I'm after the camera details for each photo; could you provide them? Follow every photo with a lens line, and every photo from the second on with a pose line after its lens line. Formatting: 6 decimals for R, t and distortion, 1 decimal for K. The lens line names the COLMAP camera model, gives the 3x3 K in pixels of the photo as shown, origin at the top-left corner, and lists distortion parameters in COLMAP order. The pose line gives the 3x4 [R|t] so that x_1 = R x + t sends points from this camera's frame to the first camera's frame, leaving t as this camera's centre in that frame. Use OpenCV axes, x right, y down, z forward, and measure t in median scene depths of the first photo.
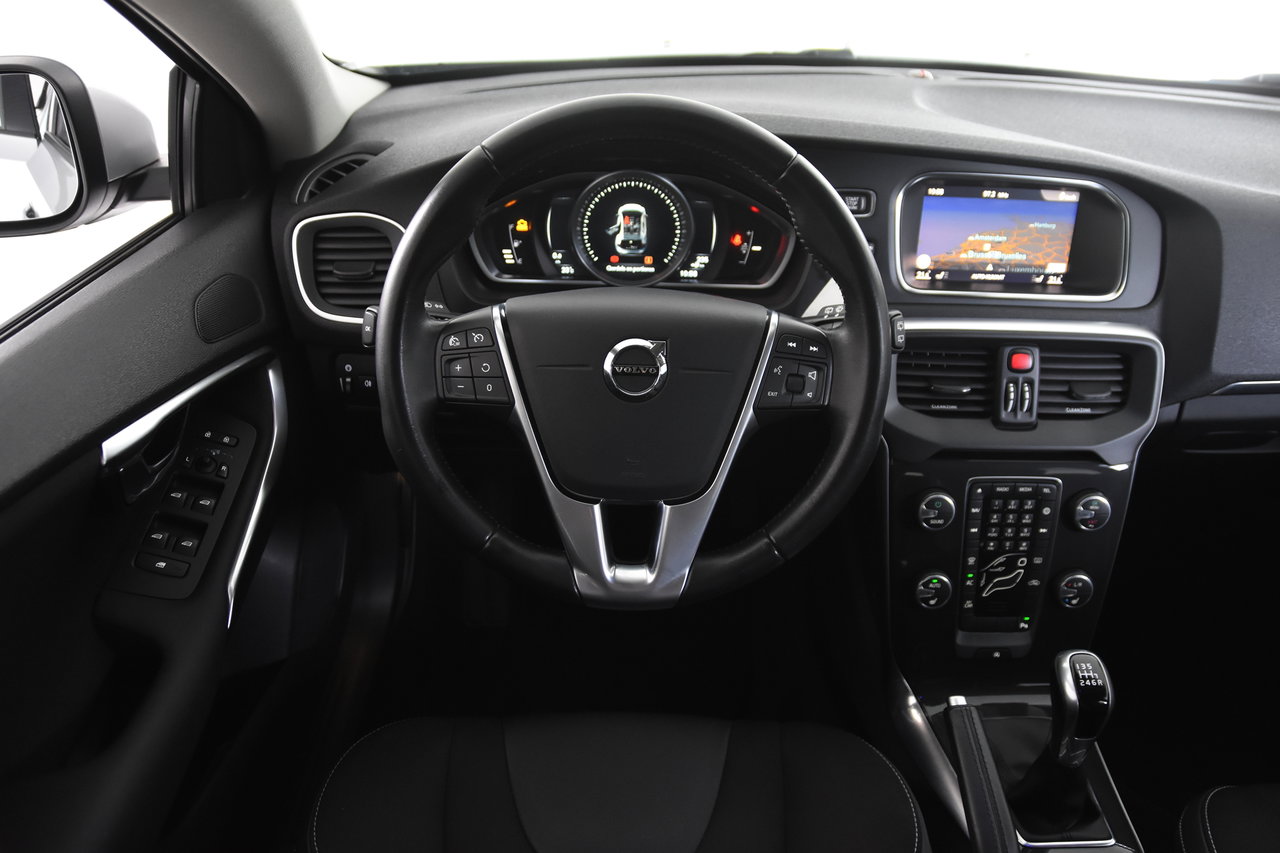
lens RADIAL K [[986.6, 0, 640.0], [0, 986.6, 426.5], [0, 0, 1]] dist [-0.136763, 0.116173]
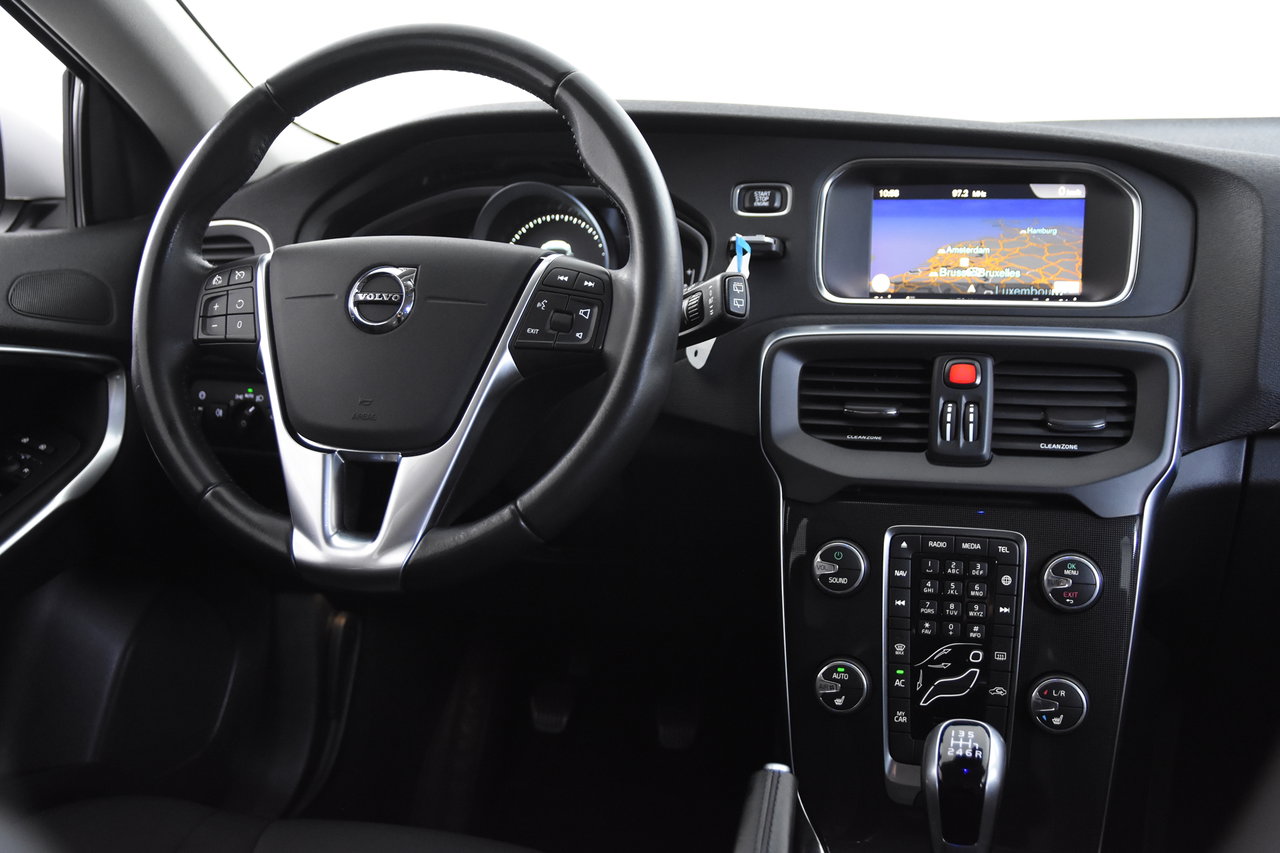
lens RADIAL K [[1400.4, 0, 640.0], [0, 1400.4, 426.5], [0, 0, 1]] dist [-0.008520, 0.022284]
pose [[0.957081, 0.013423, -0.289509, 0.451447], [-0.108553, 0.942813, -0.315152, 0.326157], [0.268723, 0.333053, 0.903805, -0.028632]]
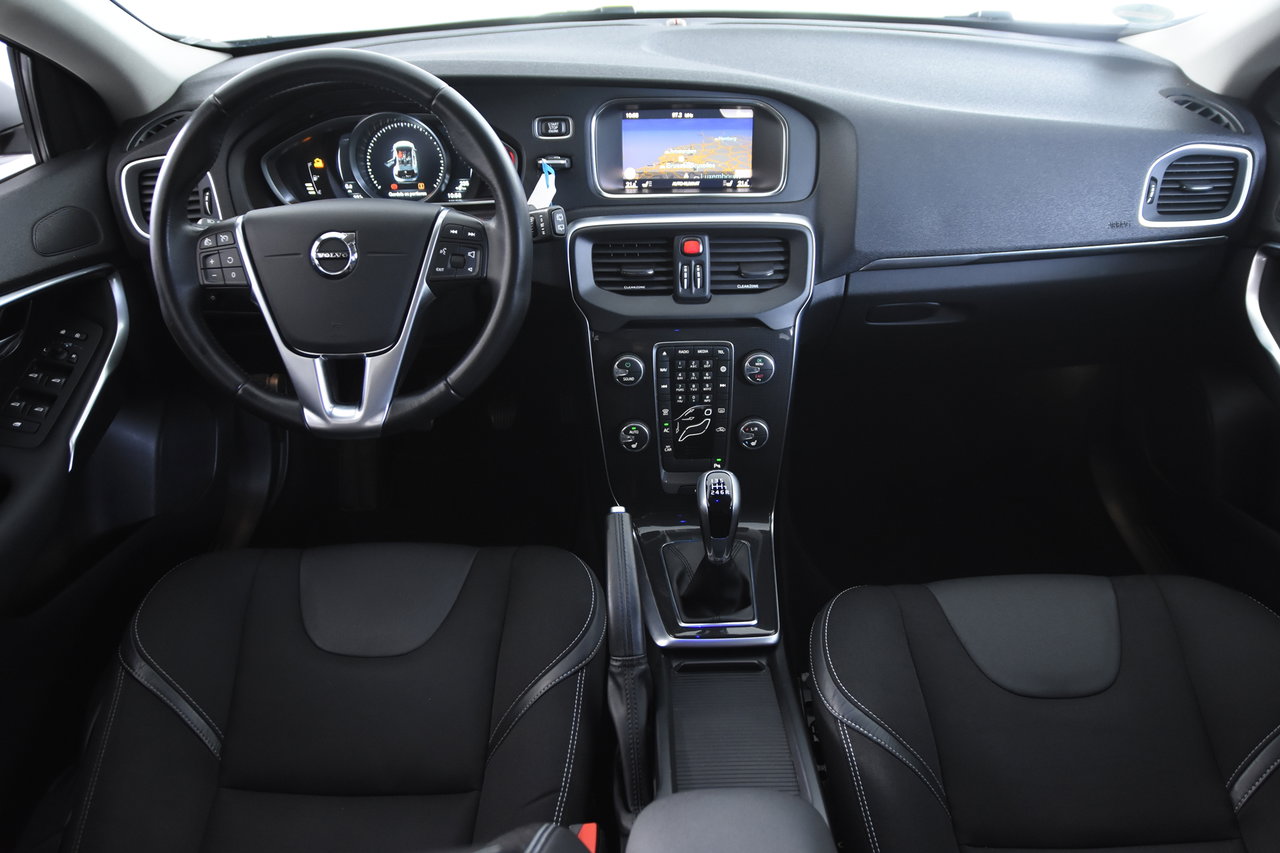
lens RADIAL K [[958.3, 0, 640.0], [0, 958.3, 426.5], [0, 0, 1]] dist [-0.129599, 0.103607]
pose [[0.999107, -0.032949, -0.026453, 0.339169], [0.033919, 0.998736, 0.037092, 0.109875], [0.025198, -0.037956, 0.998962, -0.219460]]
